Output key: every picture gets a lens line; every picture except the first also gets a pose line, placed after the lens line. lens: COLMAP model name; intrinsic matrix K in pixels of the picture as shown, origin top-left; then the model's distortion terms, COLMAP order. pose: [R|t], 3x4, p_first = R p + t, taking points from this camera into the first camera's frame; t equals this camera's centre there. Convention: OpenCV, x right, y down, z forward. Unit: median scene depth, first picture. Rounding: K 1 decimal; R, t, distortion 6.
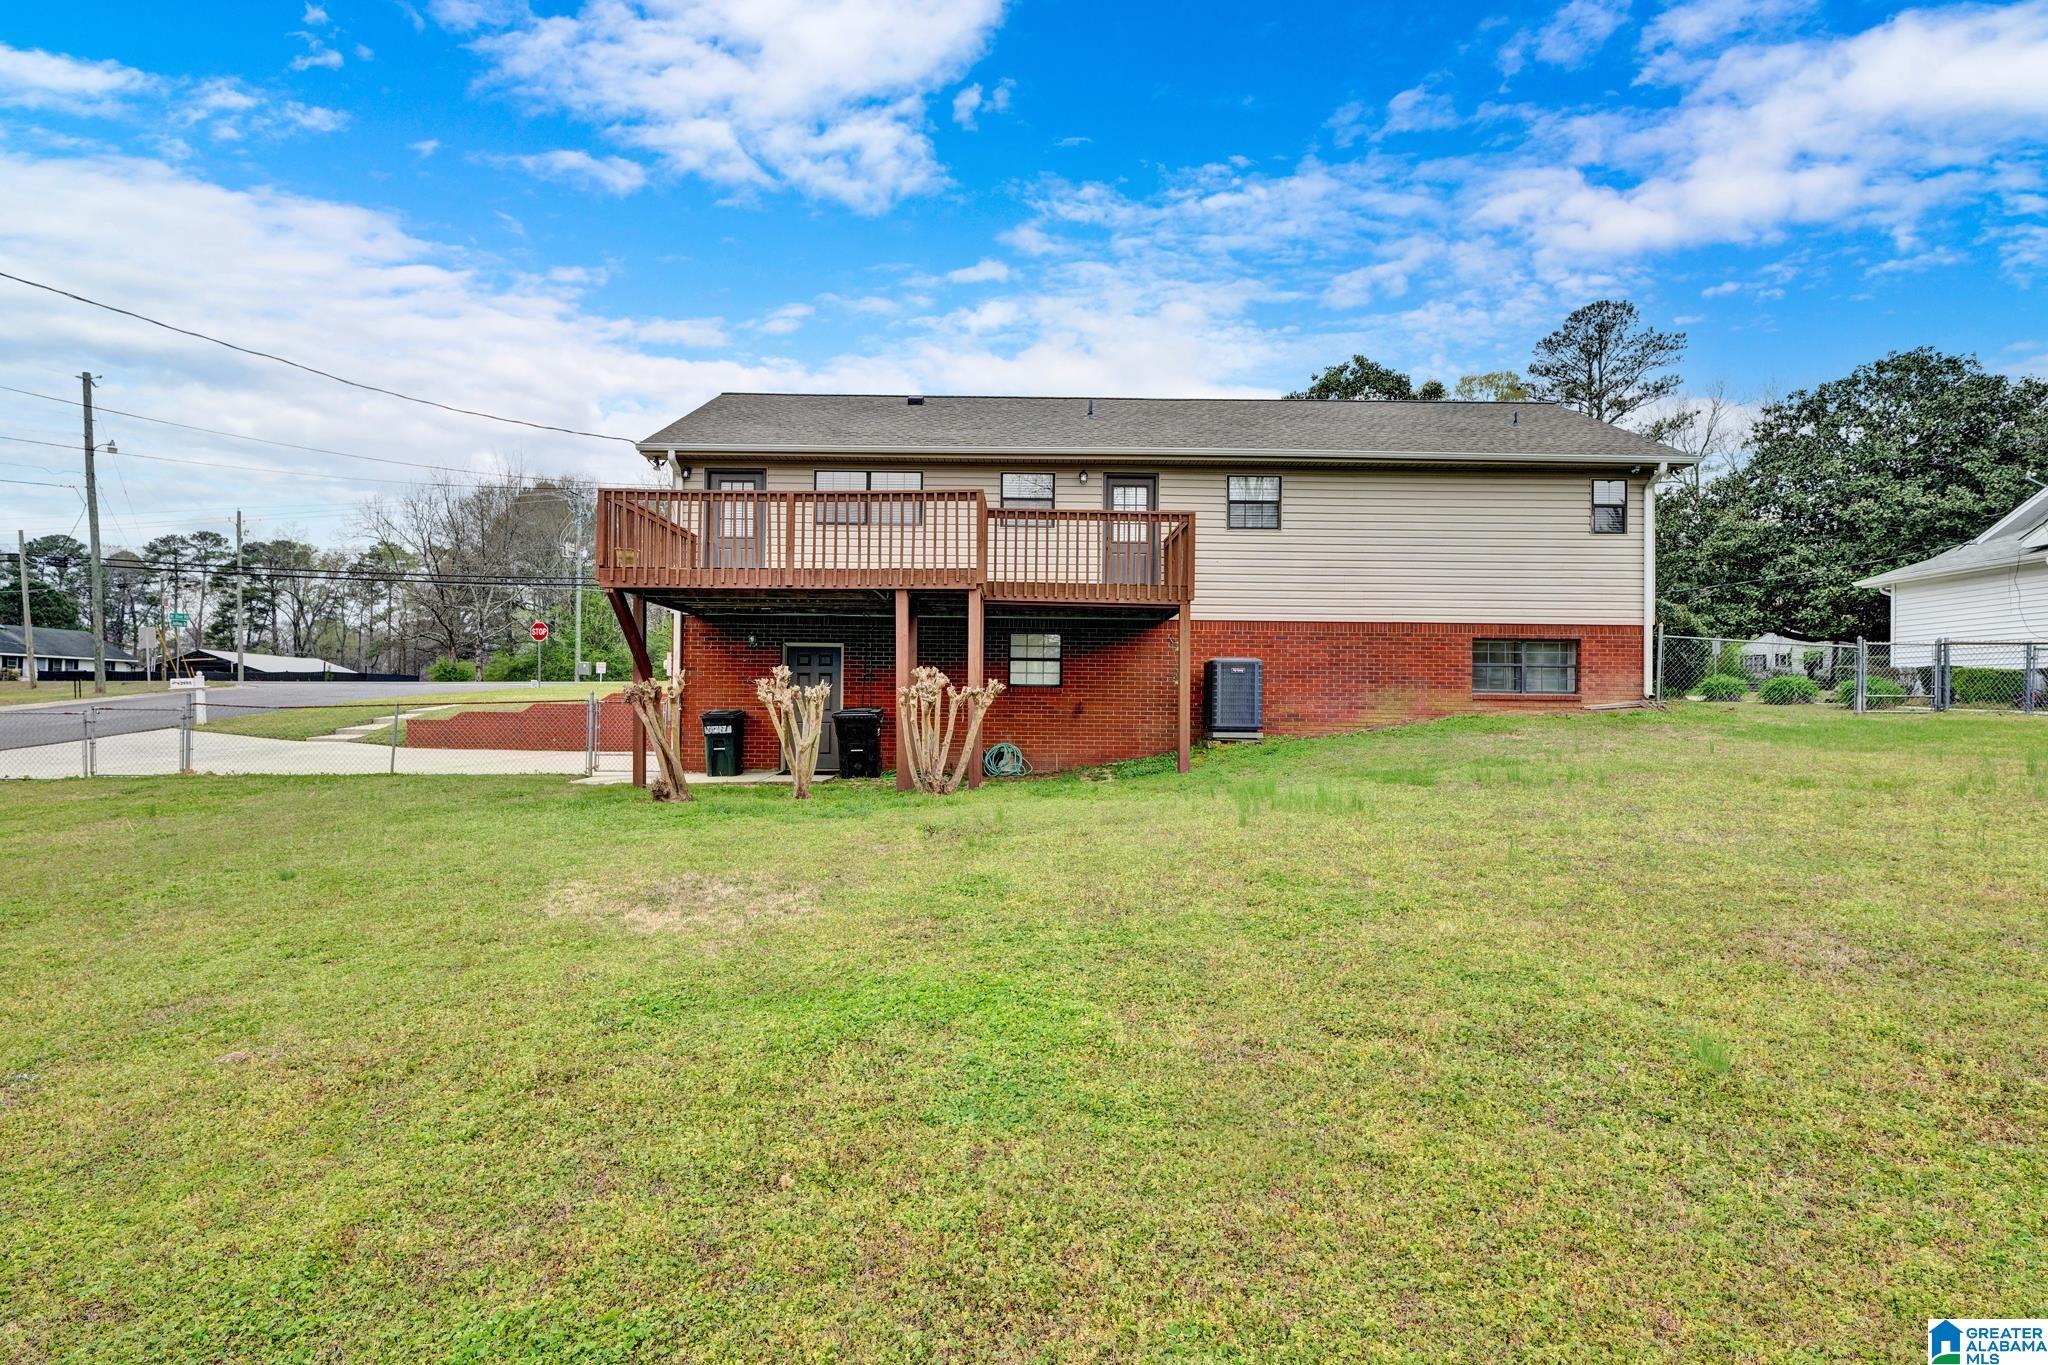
lens RADIAL K [[1008.9, 0, 1026.3], [0, 1008.9, 693.3], [0, 0, 1]] dist [0.001635, 0.000216]
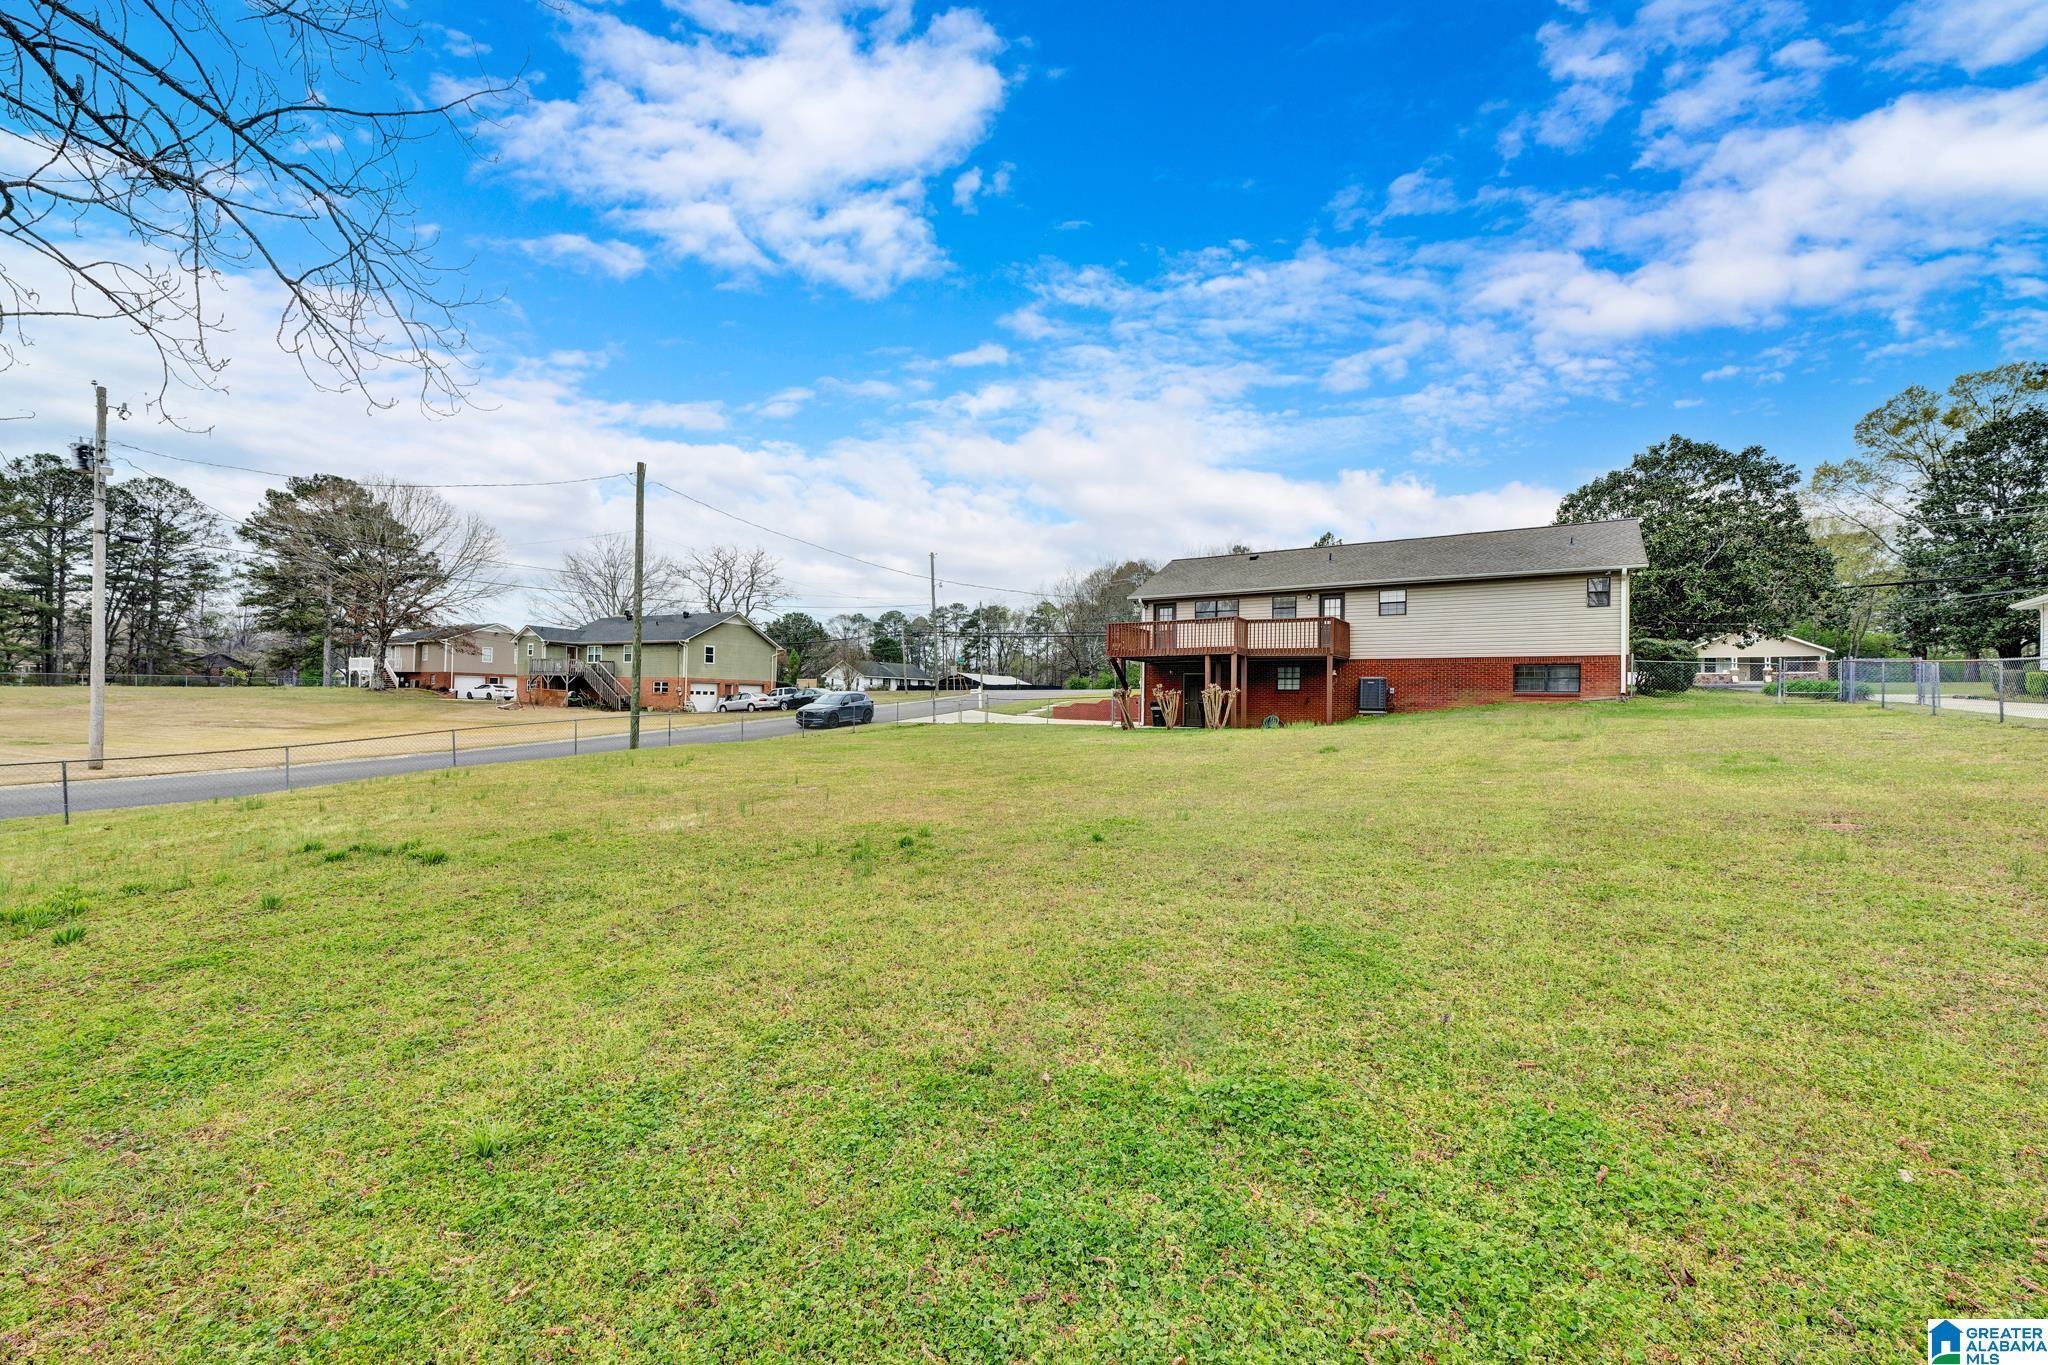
lens RADIAL K [[806.3, 0, 1024.3], [0, 806.3, 689.5], [0, 0, 1]] dist [-0.001362, -0.000187]
pose [[0.830269, -0.007950, -0.557307, 0.508817], [0.002948, 0.999947, -0.009872, 0.006729], [0.557356, 0.006553, 0.830248, -0.809192]]
